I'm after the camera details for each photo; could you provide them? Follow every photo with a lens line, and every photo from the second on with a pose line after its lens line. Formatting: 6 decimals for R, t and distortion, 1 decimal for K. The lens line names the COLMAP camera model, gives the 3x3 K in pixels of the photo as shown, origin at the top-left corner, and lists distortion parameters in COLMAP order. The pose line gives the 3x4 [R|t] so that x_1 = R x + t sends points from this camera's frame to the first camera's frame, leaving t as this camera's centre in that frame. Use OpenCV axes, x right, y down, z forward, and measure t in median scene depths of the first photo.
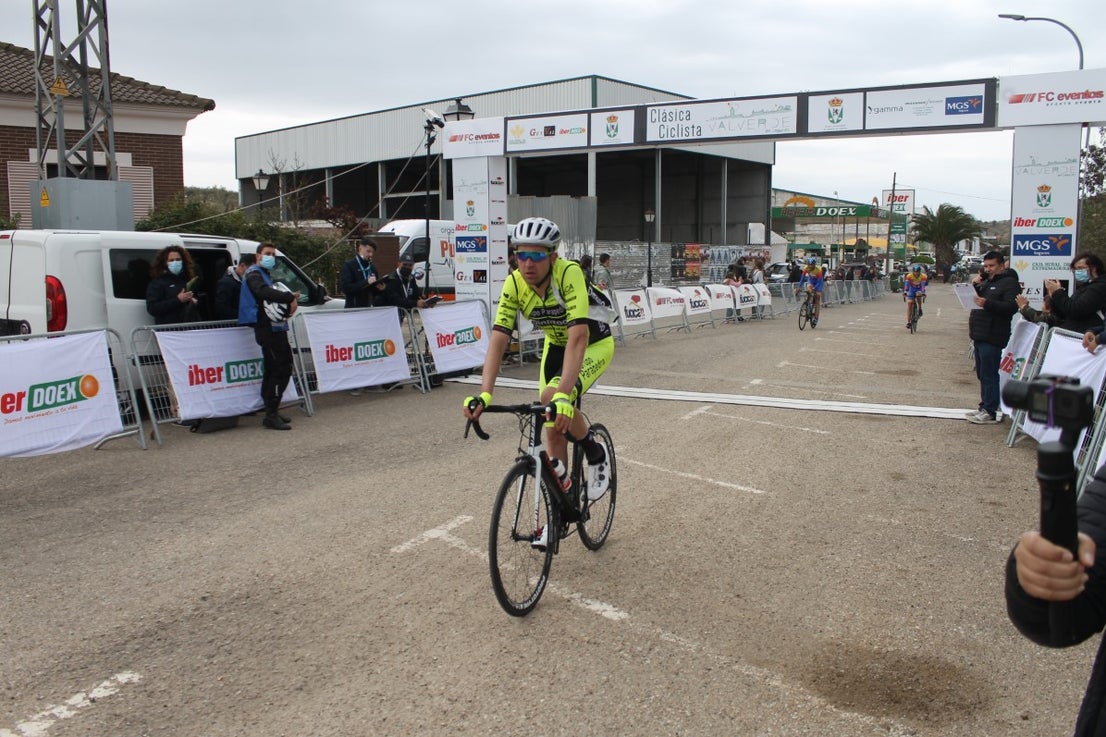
lens RADIAL K [[940.7, 0, 546.5], [0, 940.7, 375.9], [0, 0, 1]] dist [-0.163309, 0.151073]
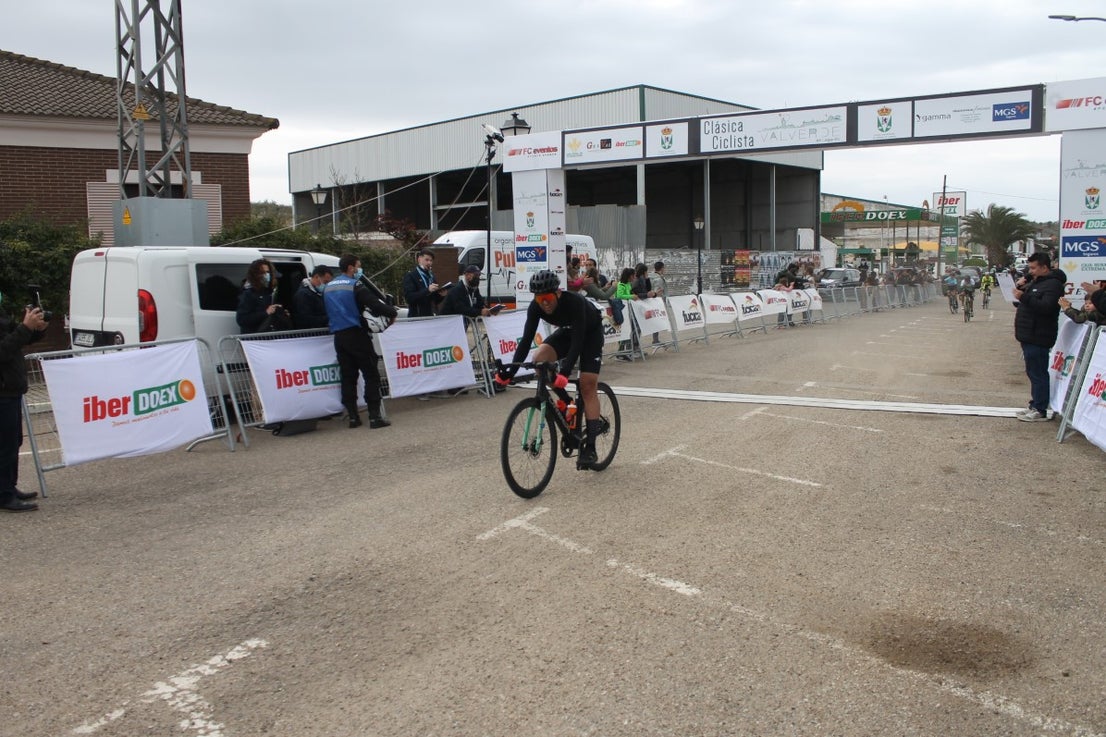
lens RADIAL K [[940.7, 0, 546.5], [0, 940.7, 375.9], [0, 0, 1]] dist [-0.163309, 0.151073]
pose [[0.998612, -0.010112, -0.051690, -0.012288], [0.009629, 0.999908, -0.009590, 0.004582], [0.051782, 0.009079, 0.998617, -0.038173]]
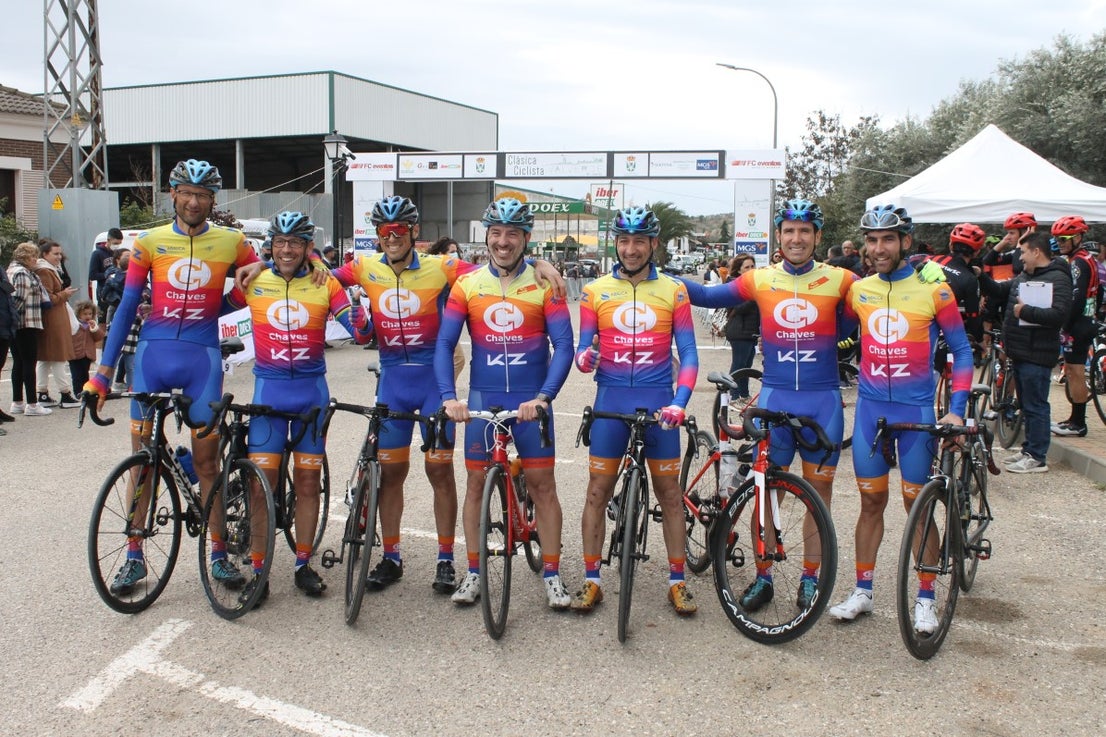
lens RADIAL K [[1145.4, 0, 551.9], [0, 1145.4, 382.8], [0, 0, 1]] dist [-0.103837, 0.018328]
pose [[0.947835, -0.024566, 0.317813, -0.414164], [0.029591, 0.999502, -0.010993, 0.101221], [-0.317385, 0.019824, 0.948090, -0.757623]]
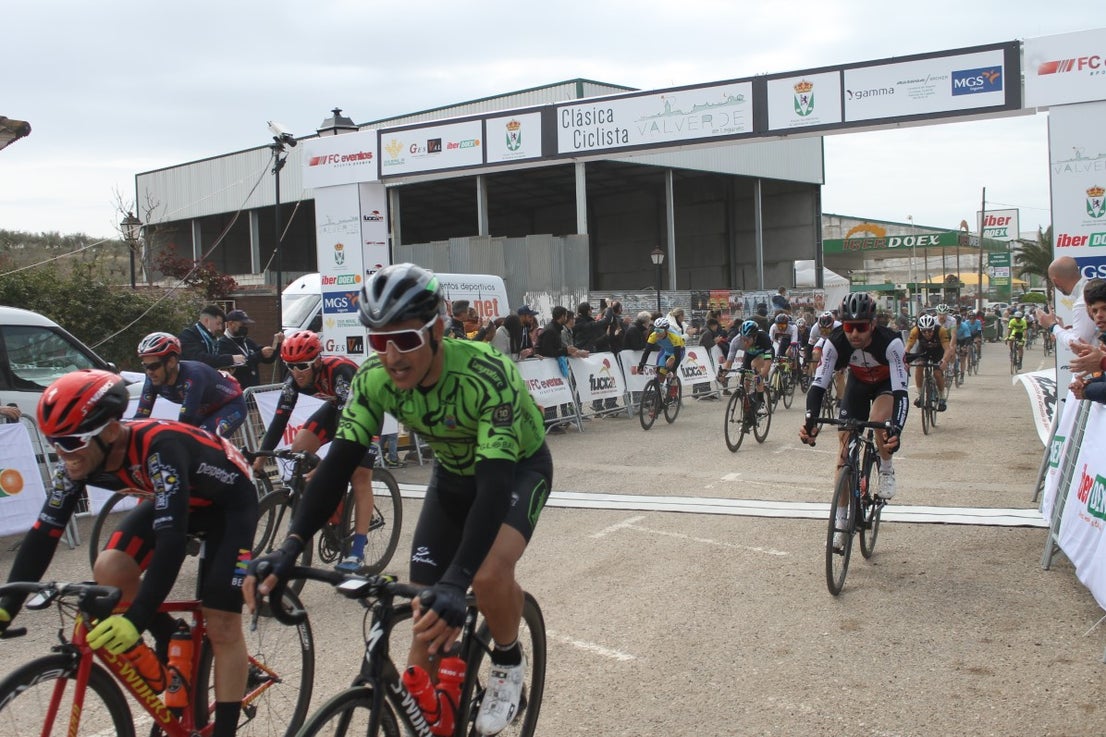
lens RADIAL K [[1195.2, 0, 550.8], [0, 1195.2, 374.0], [0, 0, 1]] dist [-0.124117, 0.168065]
pose [[0.999364, -0.033780, -0.011398, 0.107253], [0.032823, 0.996587, -0.075743, -0.008469], [0.013918, 0.075320, 0.997062, 0.078110]]
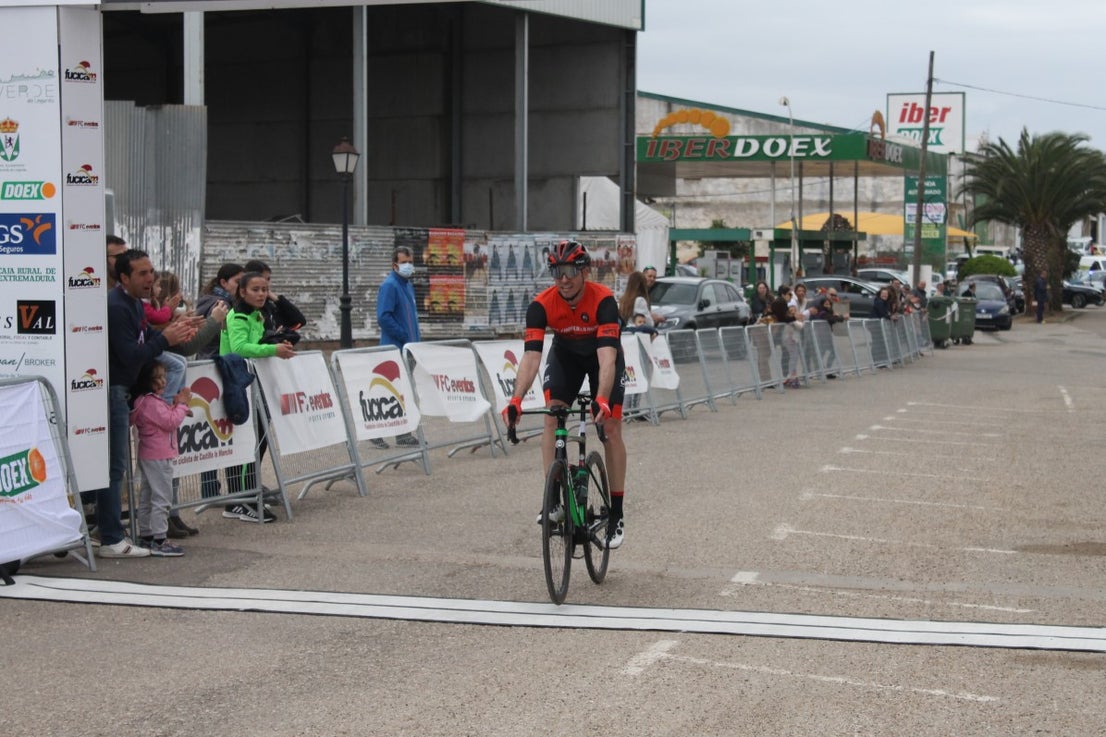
lens RADIAL K [[2437.4, 0, 549.3], [0, 2437.4, 369.0], [0, 0, 1]] dist [0.050892, 0.328092]
pose [[0.976565, -0.002449, 0.215209, -0.092836], [0.019877, 0.996688, -0.078852, -0.002373], [-0.214303, 0.081282, 0.973379, -0.019750]]
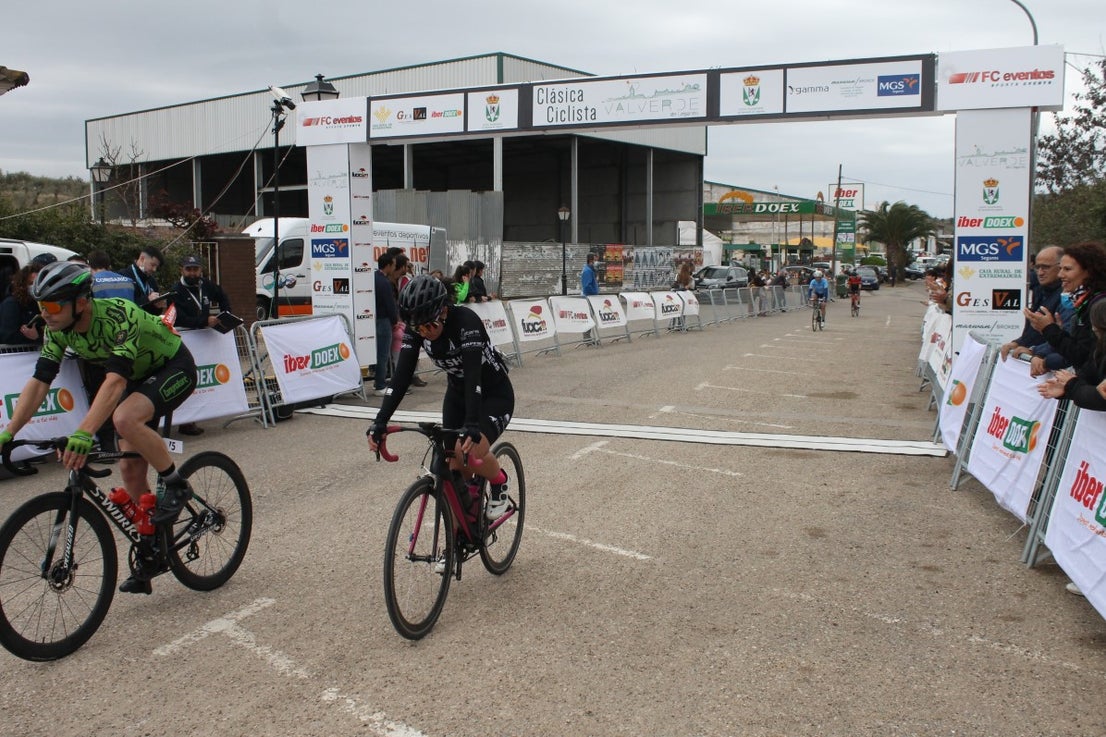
lens RADIAL K [[1060.9, 0, 552.8], [0, 1060.9, 368.7], [0, 0, 1]] dist [-0.150450, 0.165879]
pose [[0.996066, -0.008346, 0.088221, 0.039603], [0.010350, 0.999698, -0.022293, -0.010869], [-0.088009, 0.023118, 0.995851, 0.052179]]
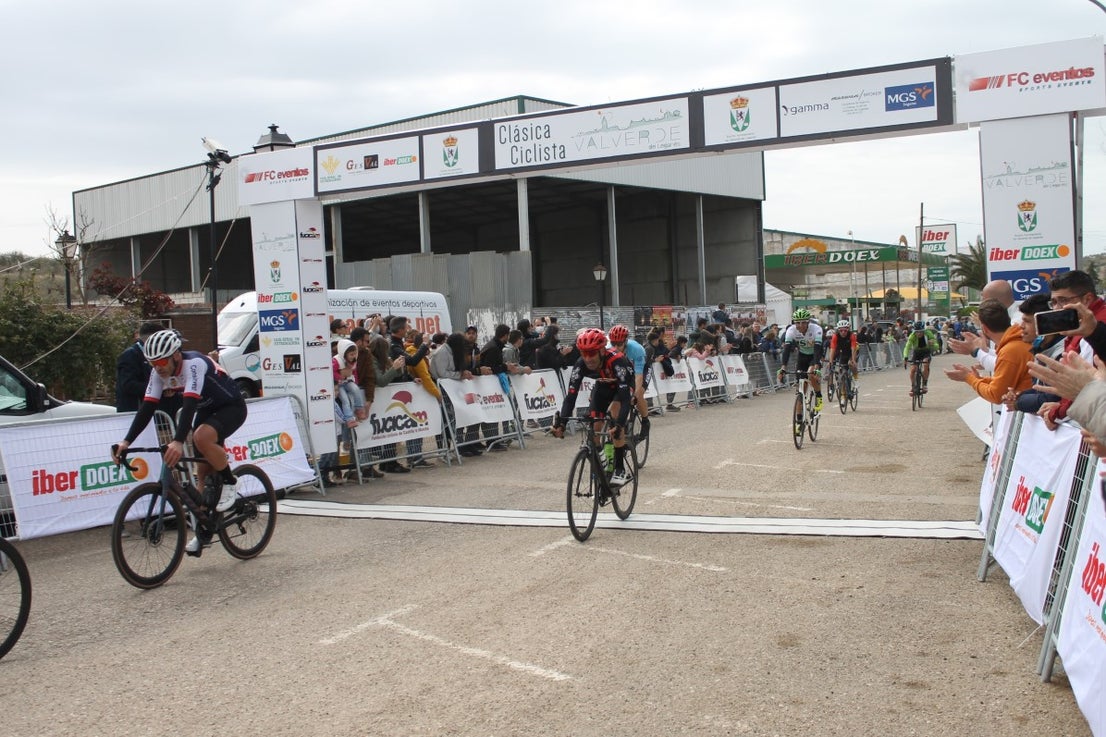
lens RADIAL K [[1195.2, 0, 550.8], [0, 1195.2, 374.0], [0, 0, 1]] dist [-0.124117, 0.168065]
pose [[0.998503, -0.042073, 0.034946, 0.112189], [0.045006, 0.995114, -0.087880, -0.008783], [-0.031078, 0.089321, 0.995518, 0.083182]]
